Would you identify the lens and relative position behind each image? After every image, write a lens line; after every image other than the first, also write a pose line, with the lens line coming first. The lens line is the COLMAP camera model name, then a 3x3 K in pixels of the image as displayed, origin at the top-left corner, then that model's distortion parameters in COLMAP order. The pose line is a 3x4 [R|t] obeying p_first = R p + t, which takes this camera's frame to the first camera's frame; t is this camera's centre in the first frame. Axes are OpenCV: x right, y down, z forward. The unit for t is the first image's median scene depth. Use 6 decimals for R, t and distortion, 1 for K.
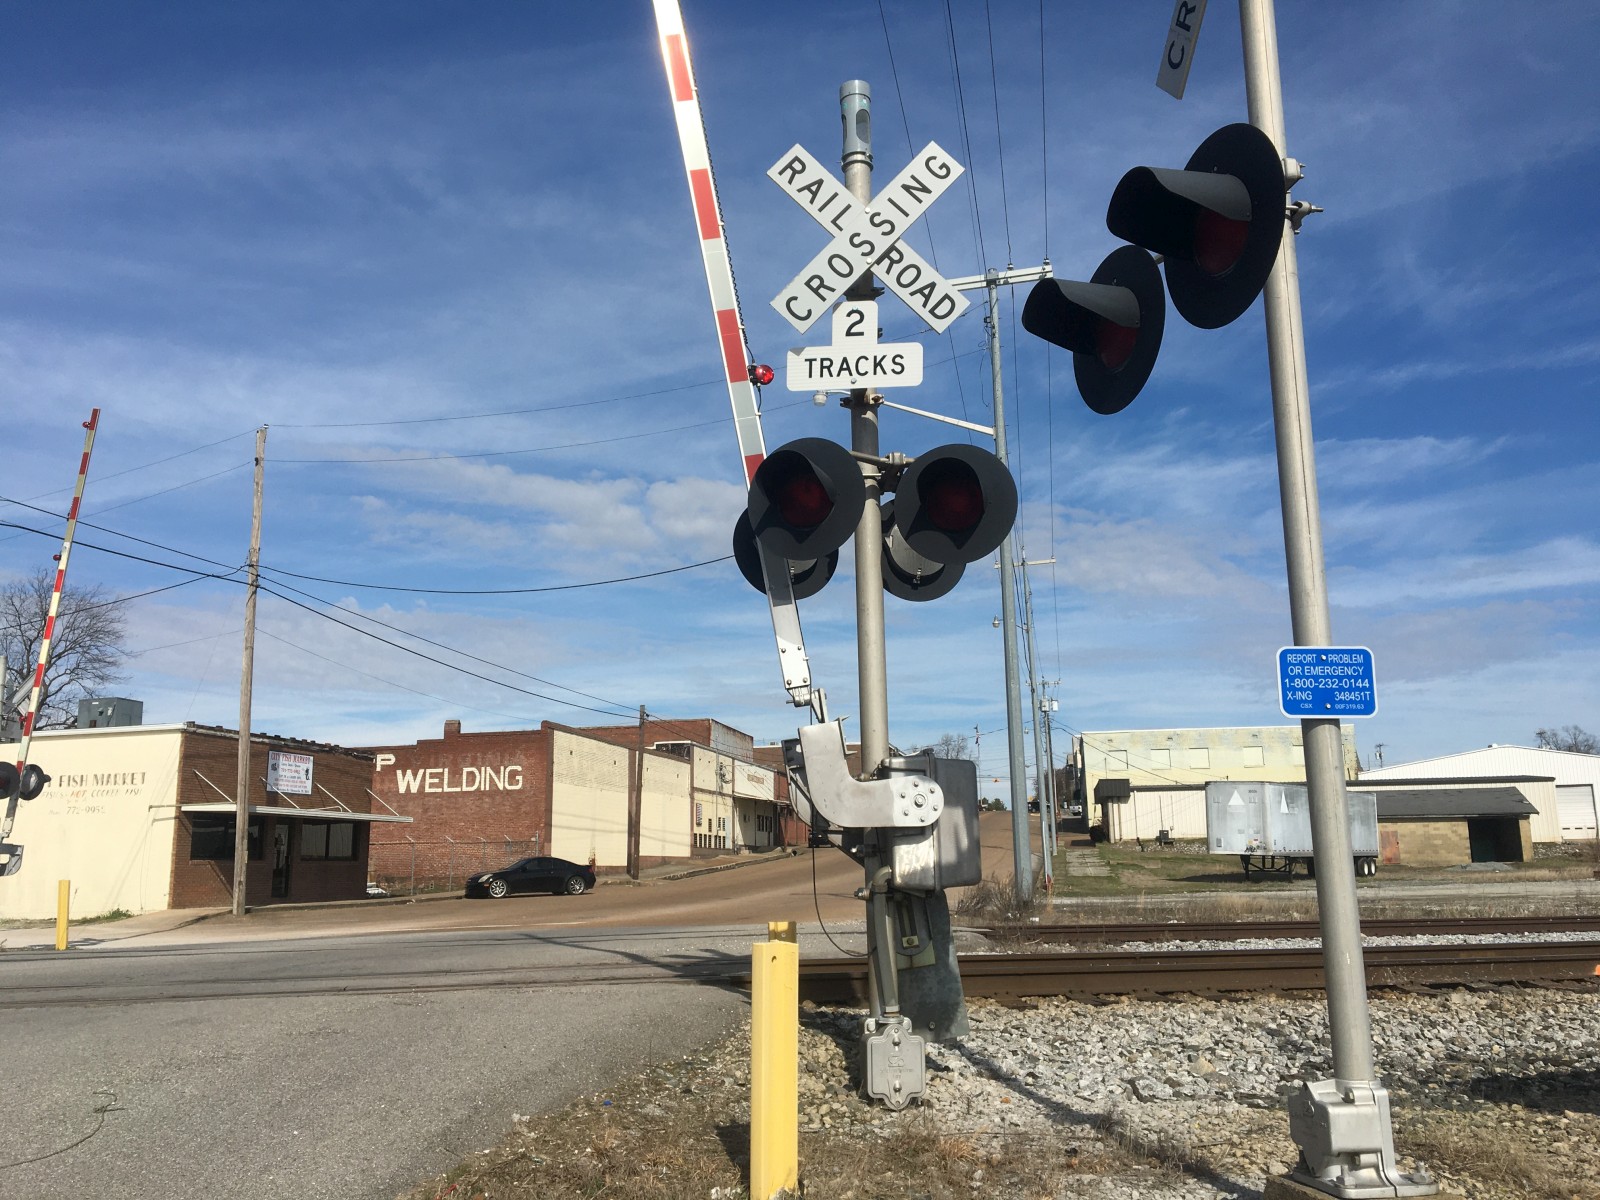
lens RADIAL K [[1355.8, 0, 776.4], [0, 1355.8, 605.8], [0, 0, 1]] dist [0.095491, -0.131471]
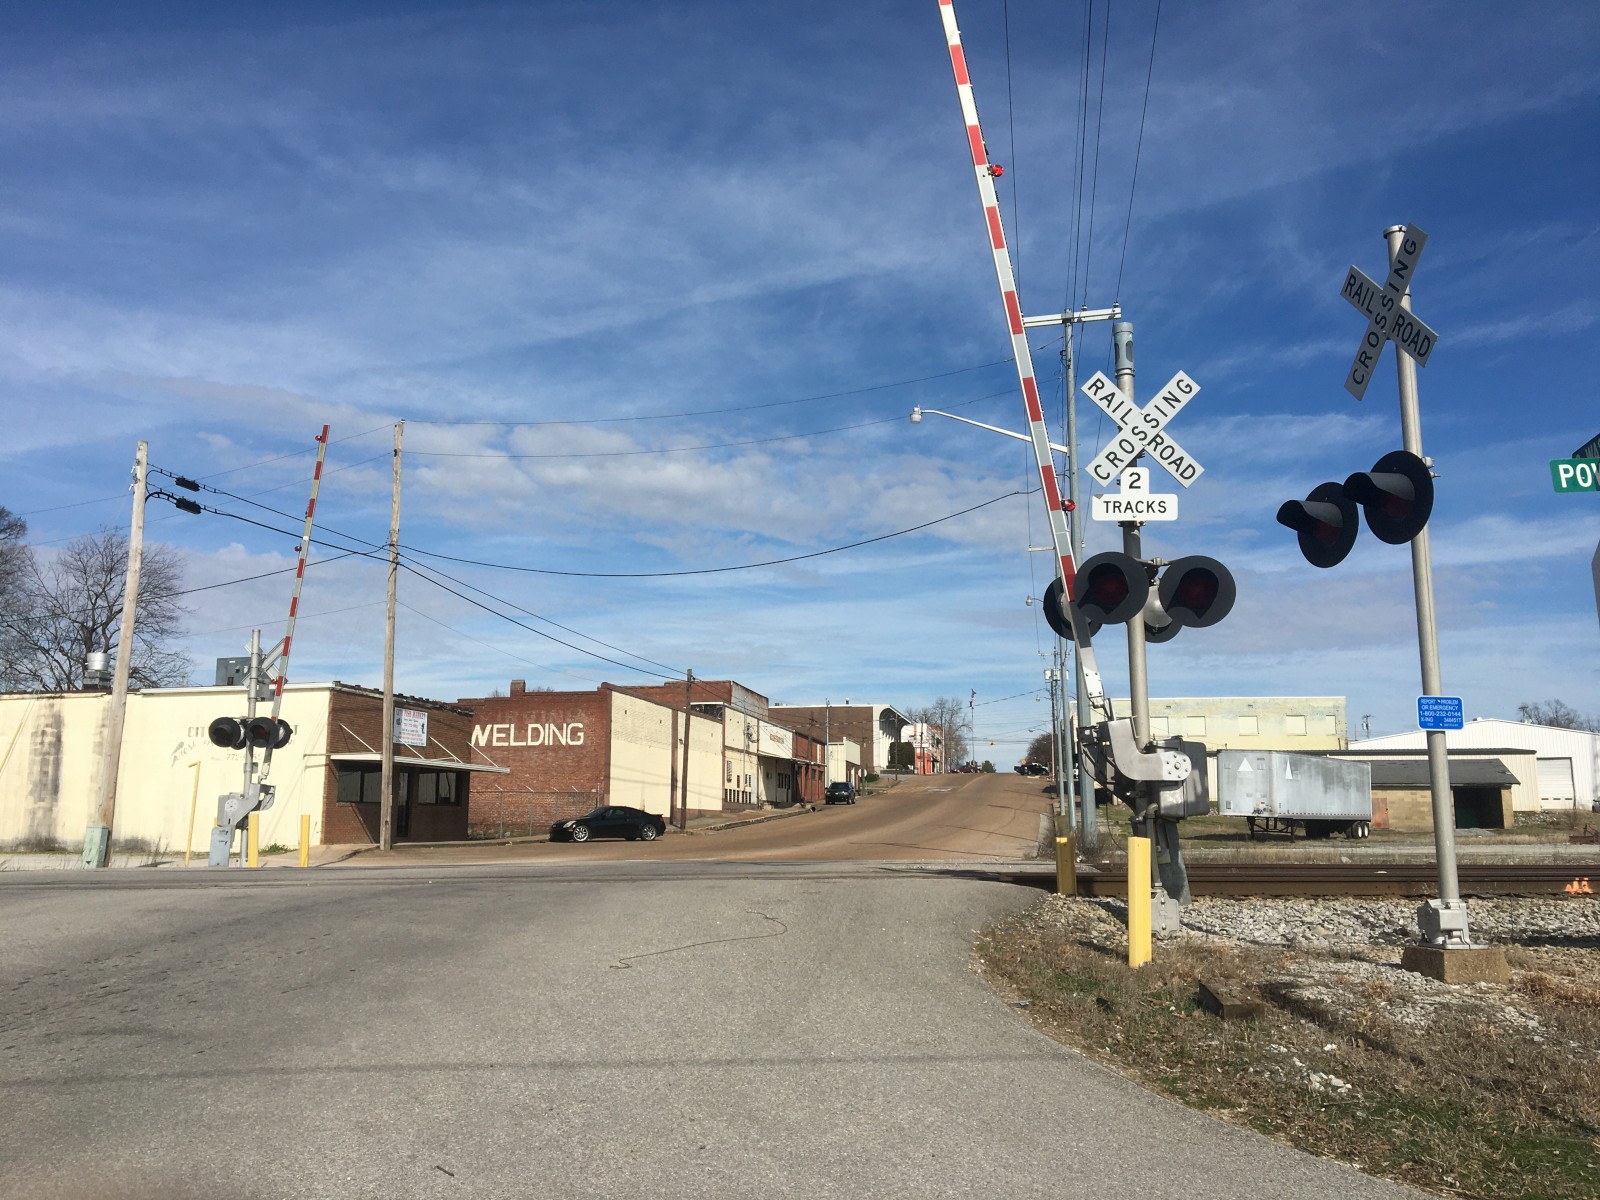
lens RADIAL K [[1355.8, 0, 758.0], [0, 1355.8, 603.7], [0, 0, 1]] dist [0.095491, -0.131471]
pose [[0.999841, 0.017741, -0.001508, -0.077416], [-0.017691, 0.999437, 0.028523, -0.018541], [0.002014, -0.028492, 0.999592, -0.132613]]
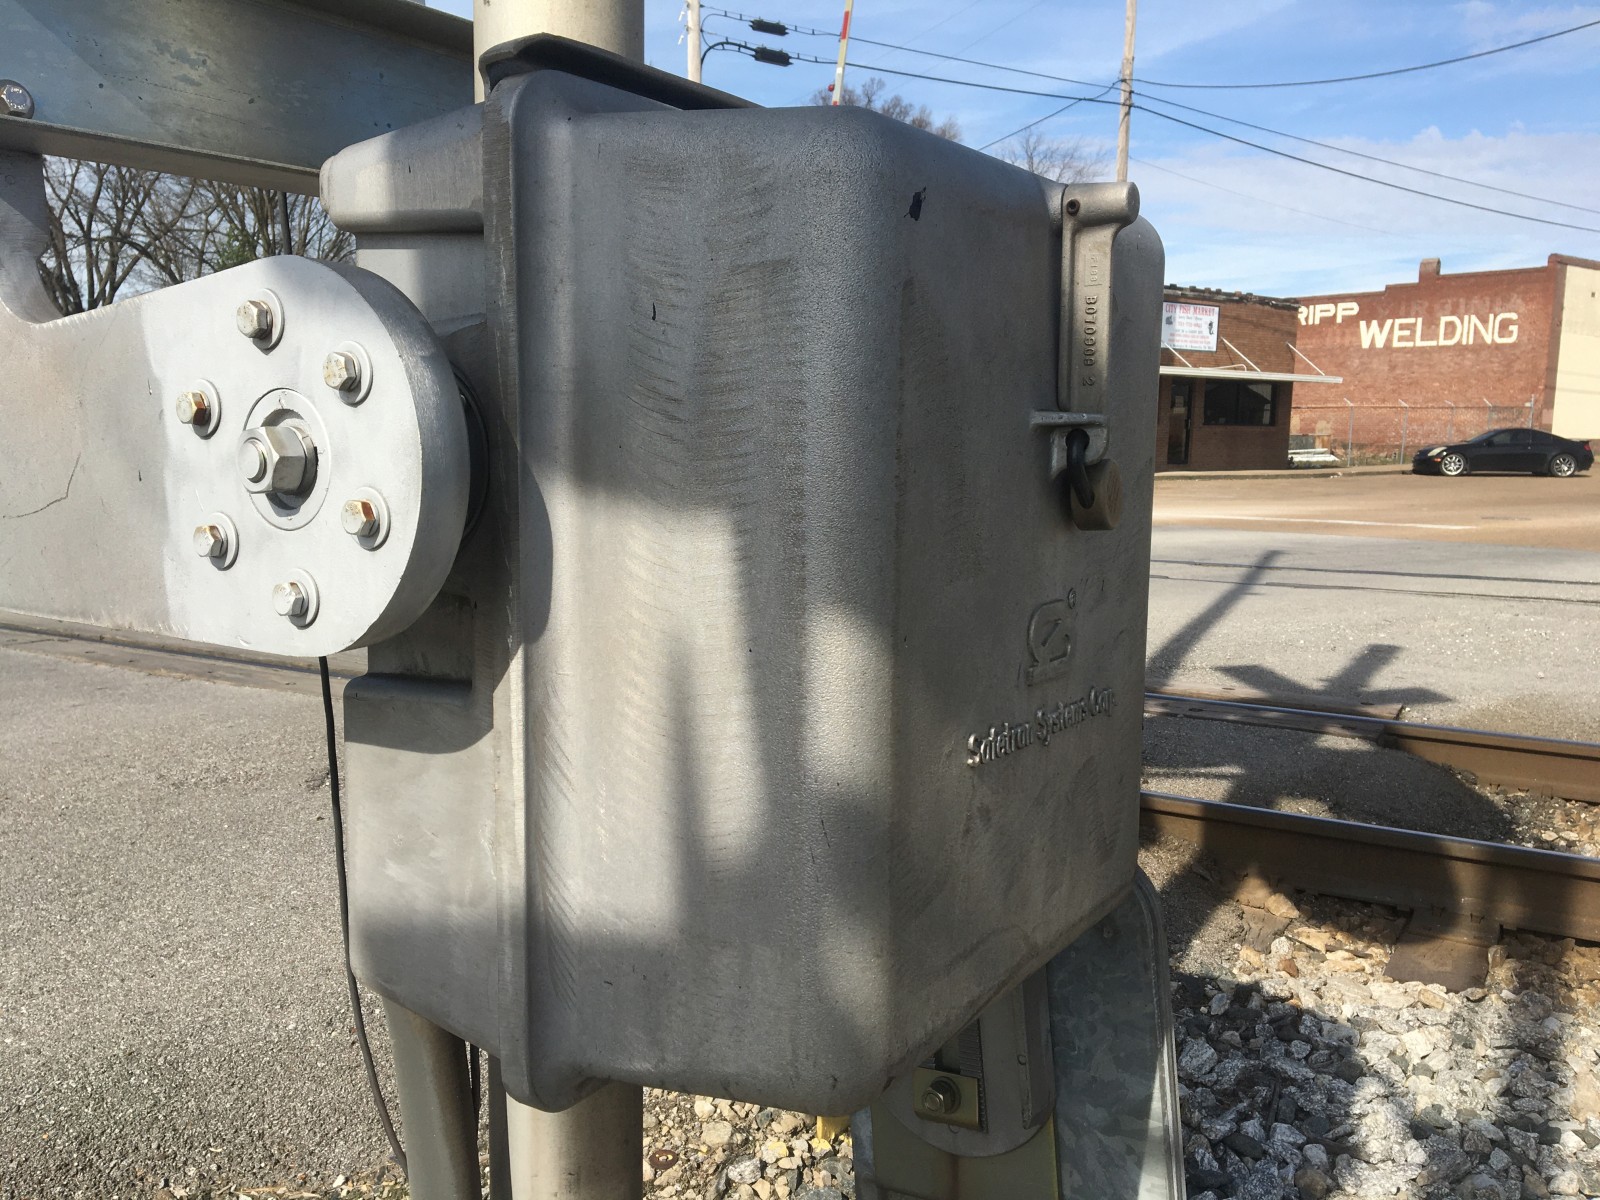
lens RADIAL K [[1355.8, 0, 780.6], [0, 1355.8, 579.6], [0, 0, 1]] dist [0.095491, -0.131471]
pose [[0.755933, 0.102433, -0.646585, 0.039424], [0.095243, 0.959965, 0.263430, 0.022621], [0.647684, -0.260719, 0.715913, 0.169171]]
